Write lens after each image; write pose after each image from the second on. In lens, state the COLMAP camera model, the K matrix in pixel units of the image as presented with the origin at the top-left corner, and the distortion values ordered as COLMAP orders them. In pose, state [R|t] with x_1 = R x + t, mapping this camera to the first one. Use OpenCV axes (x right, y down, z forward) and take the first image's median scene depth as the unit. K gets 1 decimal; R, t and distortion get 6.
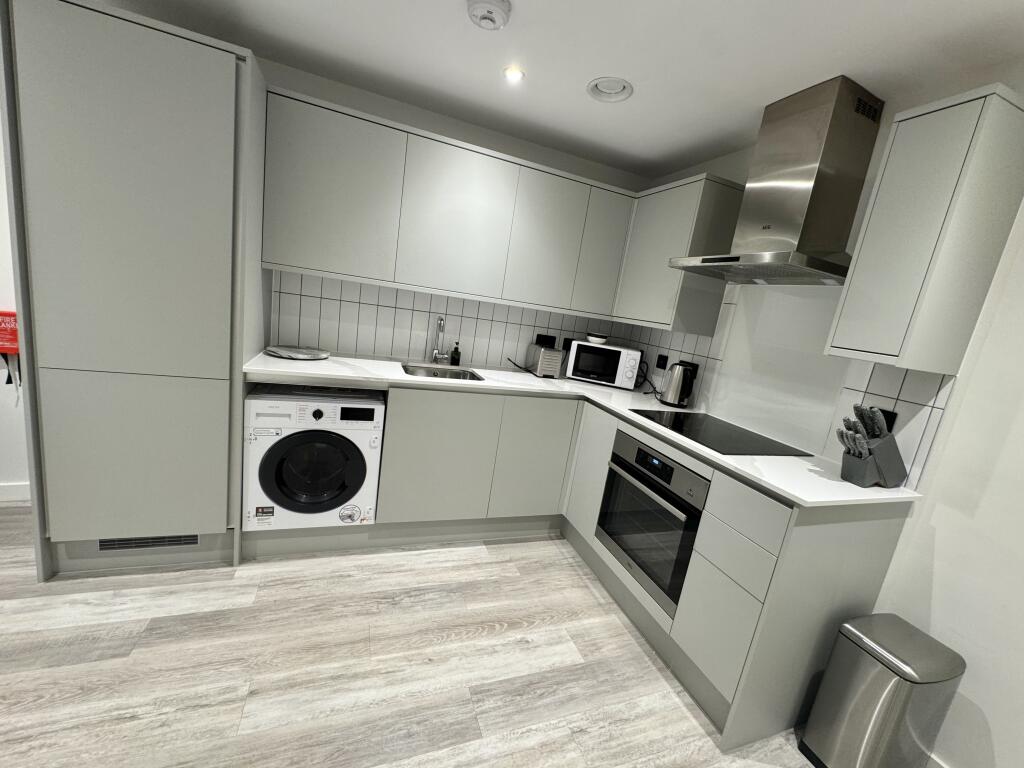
lens RADIAL K [[413.8, 0, 514.4], [0, 413.8, 385.2], [0, 0, 1]] dist [-0.003166, 0.000023]
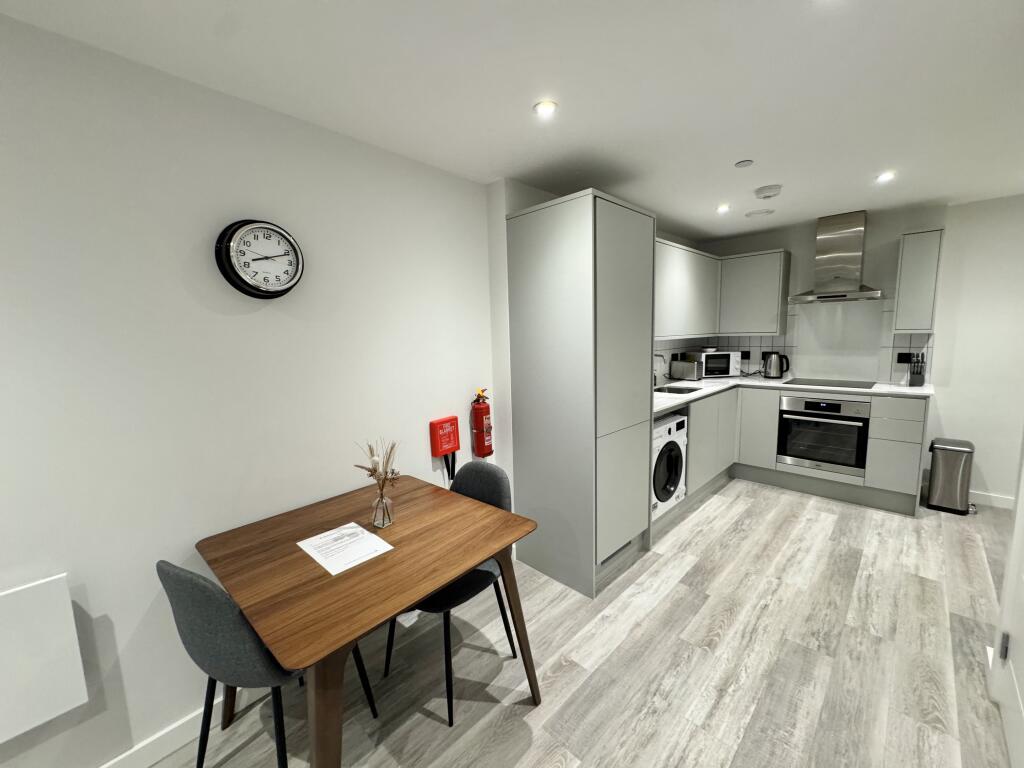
lens RADIAL K [[413.8, 0, 510.1], [0, 413.8, 384.3], [0, 0, 1]] dist [-0.003166, 0.000023]
pose [[0.893512, -0.225548, 0.388285, -1.681638], [0.241774, 0.970305, 0.007269, -0.270153], [-0.378394, 0.087383, 0.921511, -0.203504]]
